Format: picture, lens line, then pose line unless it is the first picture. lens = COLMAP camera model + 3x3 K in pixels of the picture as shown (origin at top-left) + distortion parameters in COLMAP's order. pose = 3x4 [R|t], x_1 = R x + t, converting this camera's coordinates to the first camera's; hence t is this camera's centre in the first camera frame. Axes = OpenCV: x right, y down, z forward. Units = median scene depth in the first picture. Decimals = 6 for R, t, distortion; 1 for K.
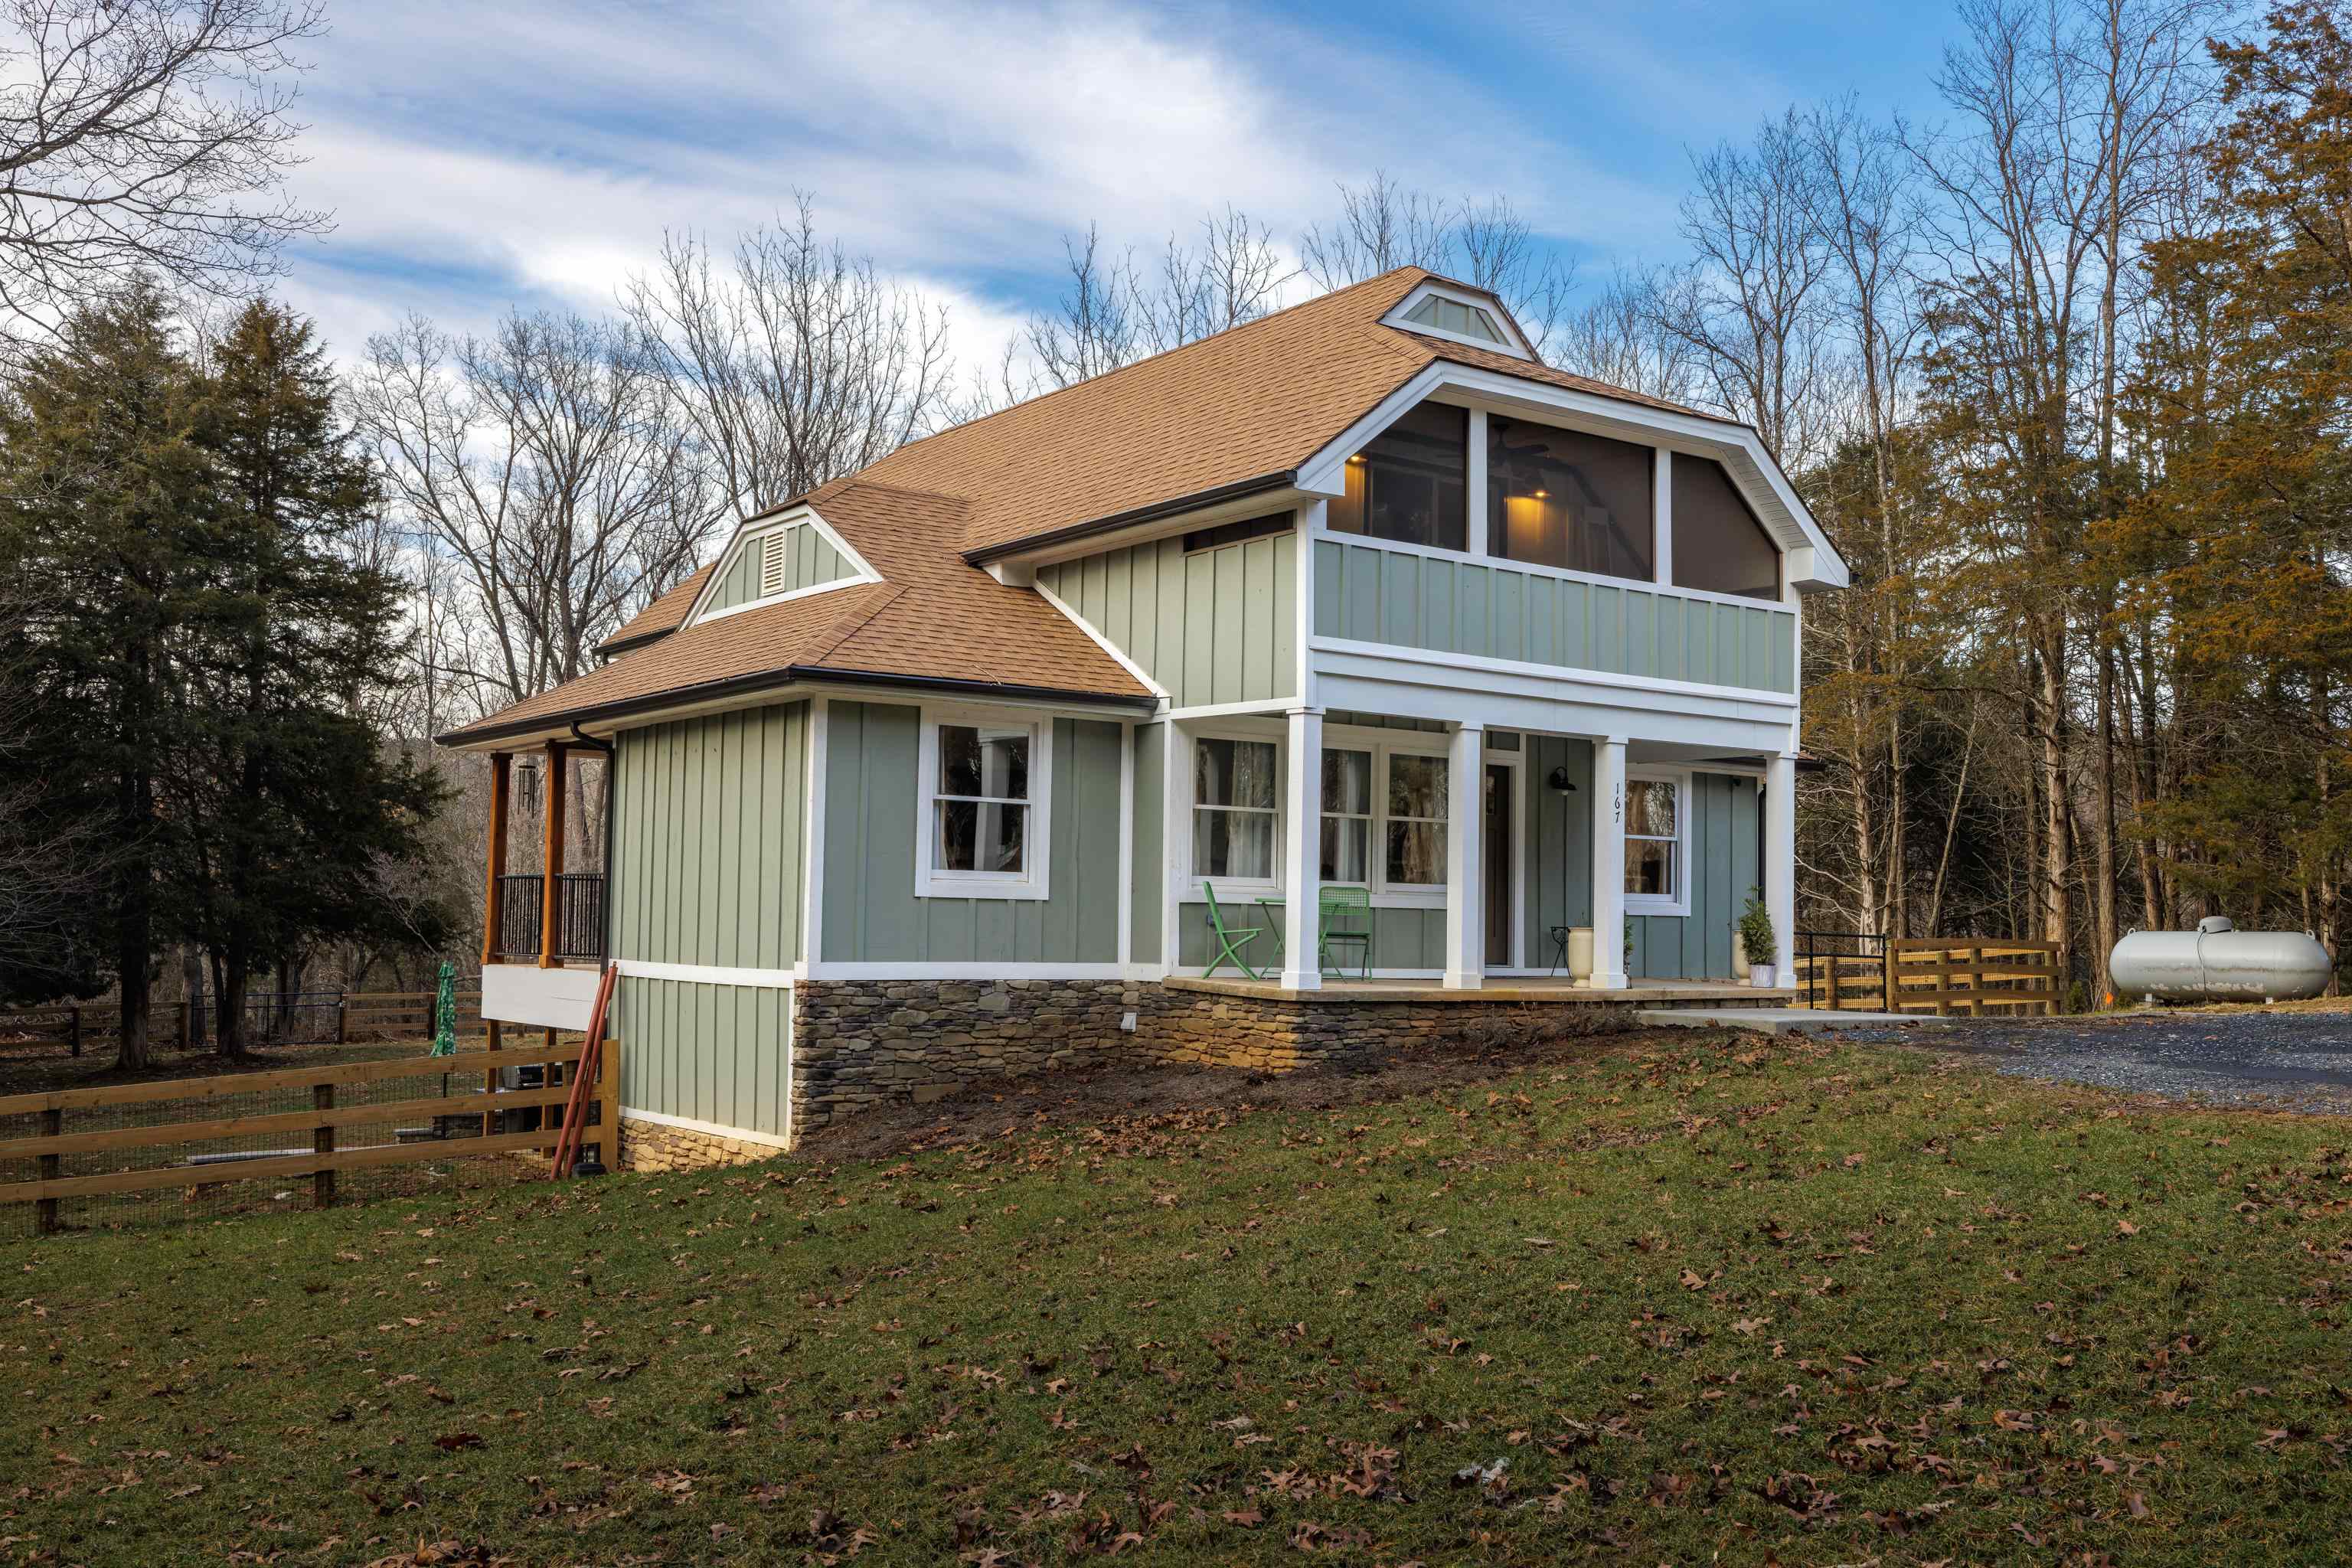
lens RADIAL K [[2108.6, 0, 1167.3], [0, 2108.6, 790.2], [0, 0, 1]] dist [0.008430, 0.004123]
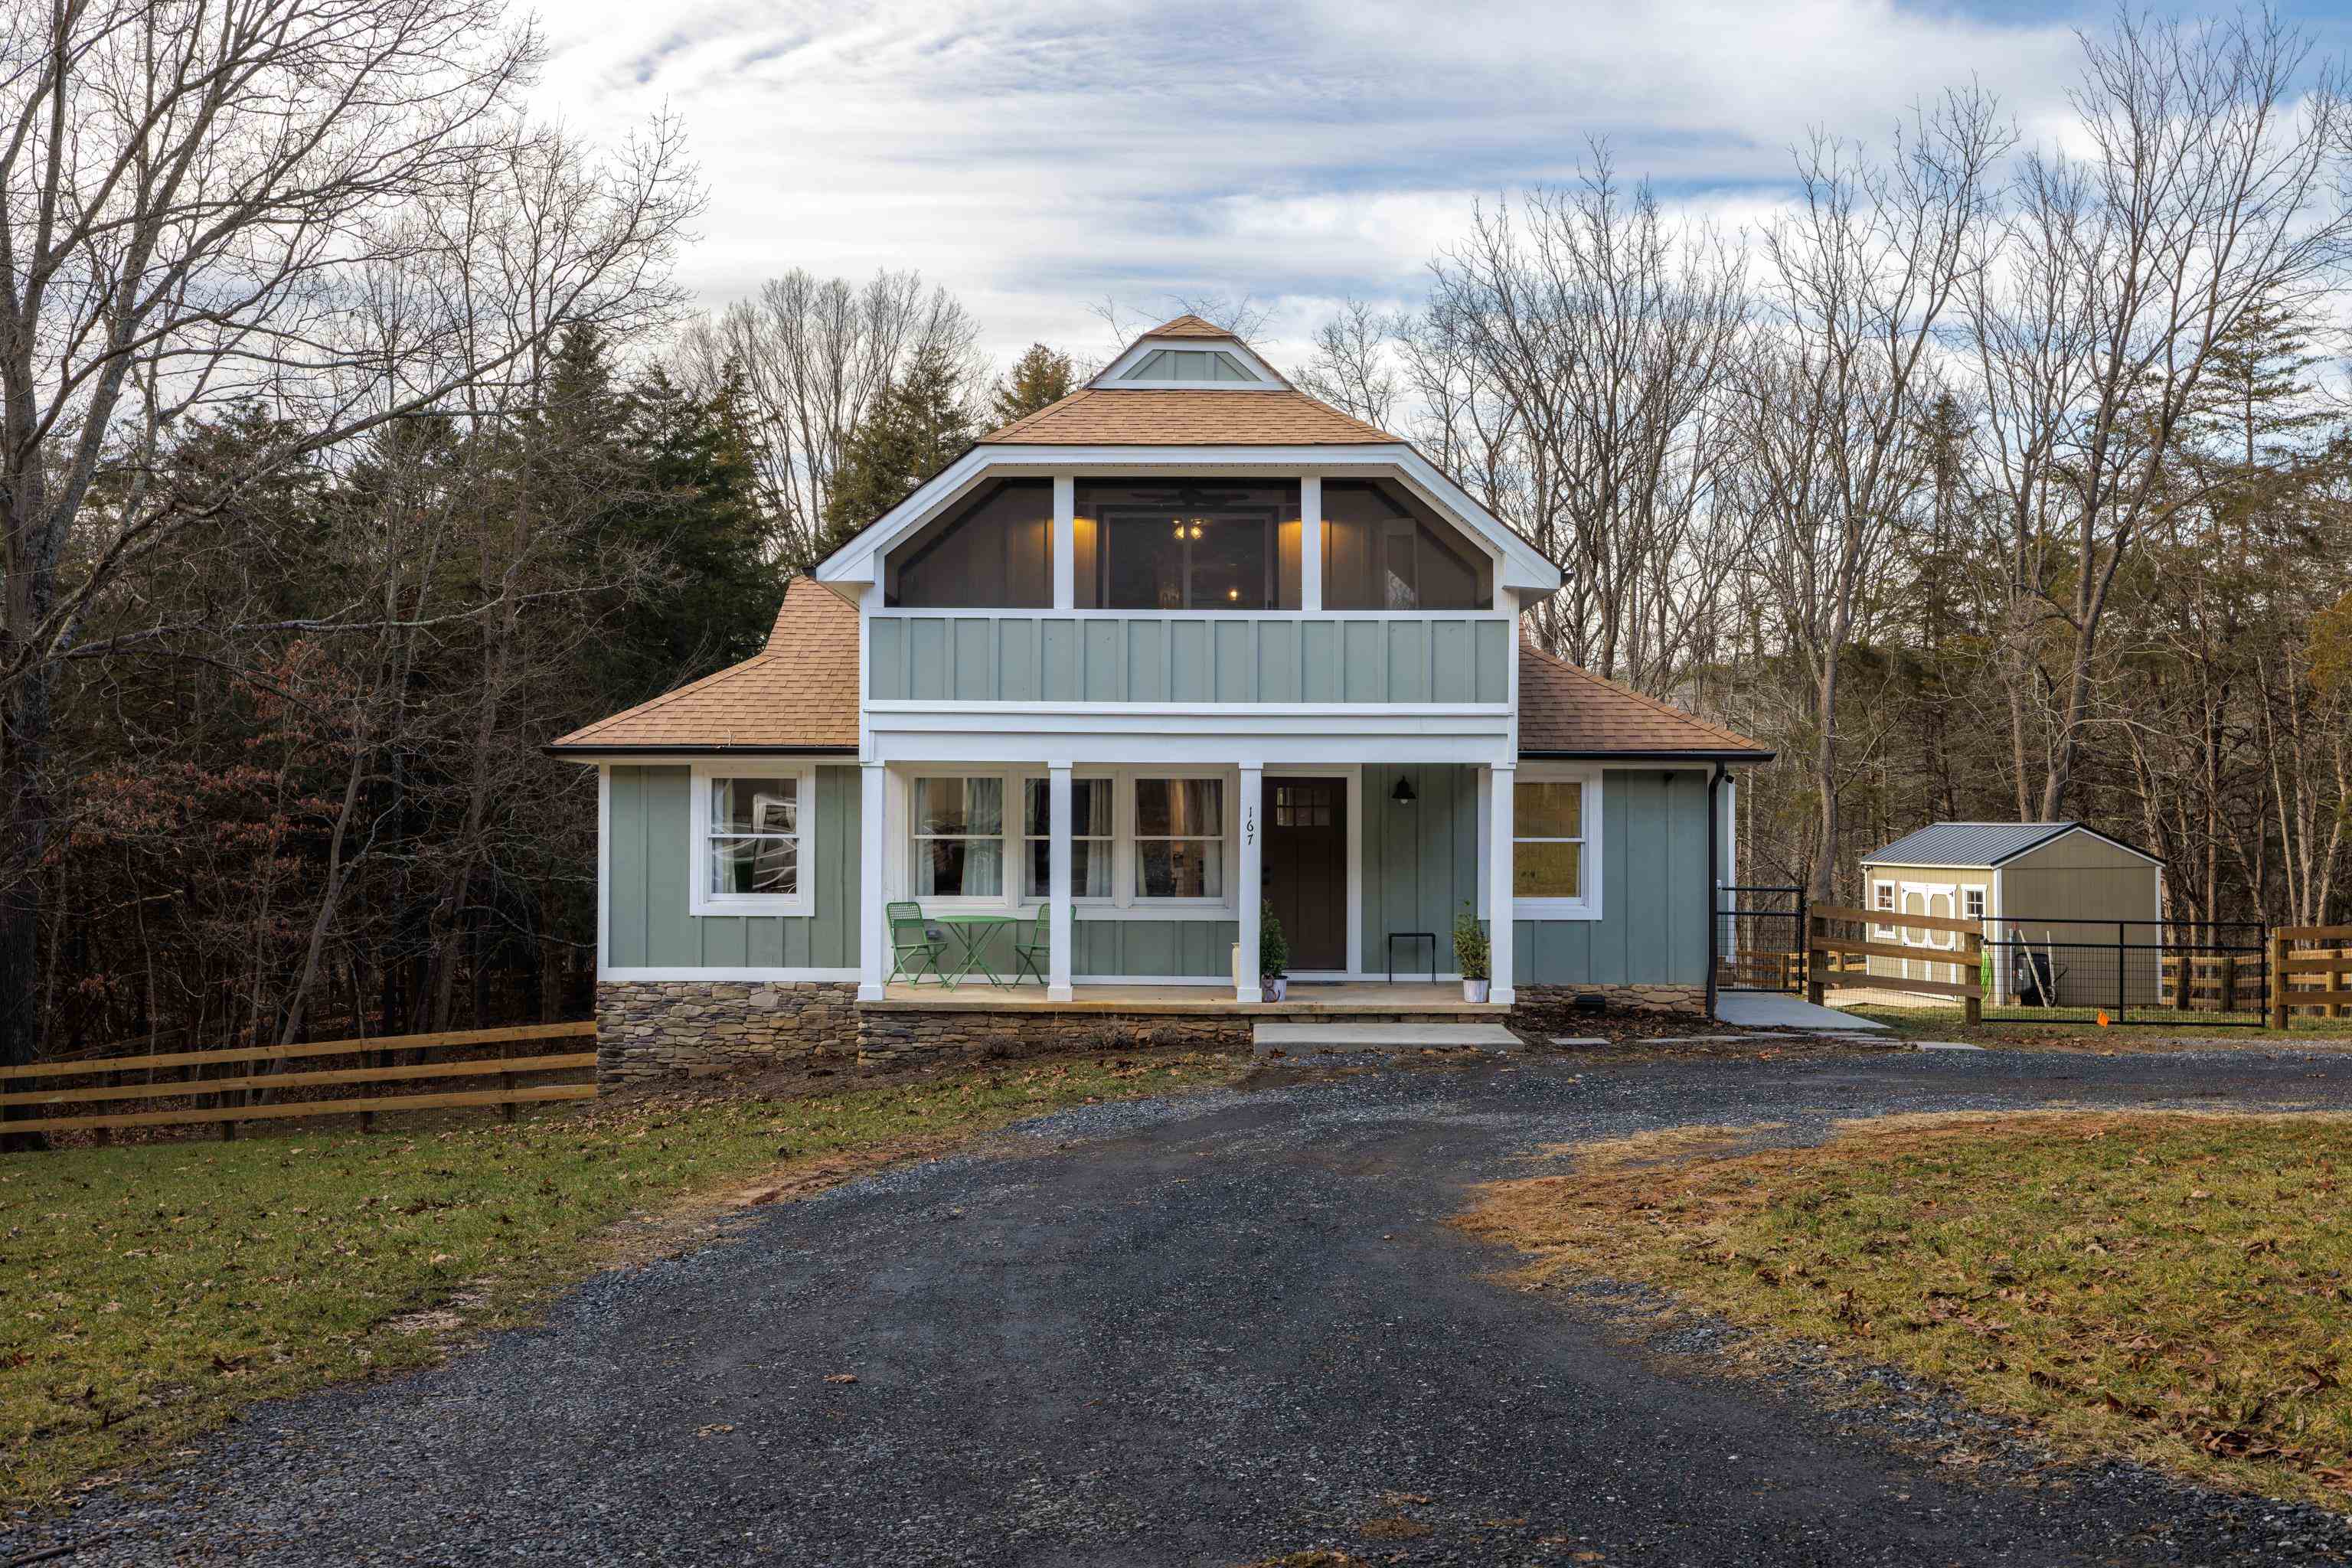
lens RADIAL K [[2284.4, 0, 1172.7], [0, 2284.4, 779.6], [0, 0, 1]] dist [0.005556, 0.000000]
pose [[0.812490, -0.025277, -0.582427, 0.863050], [0.046968, 0.998650, 0.022180, -0.044979], [0.581080, -0.045377, 0.812580, 0.055290]]
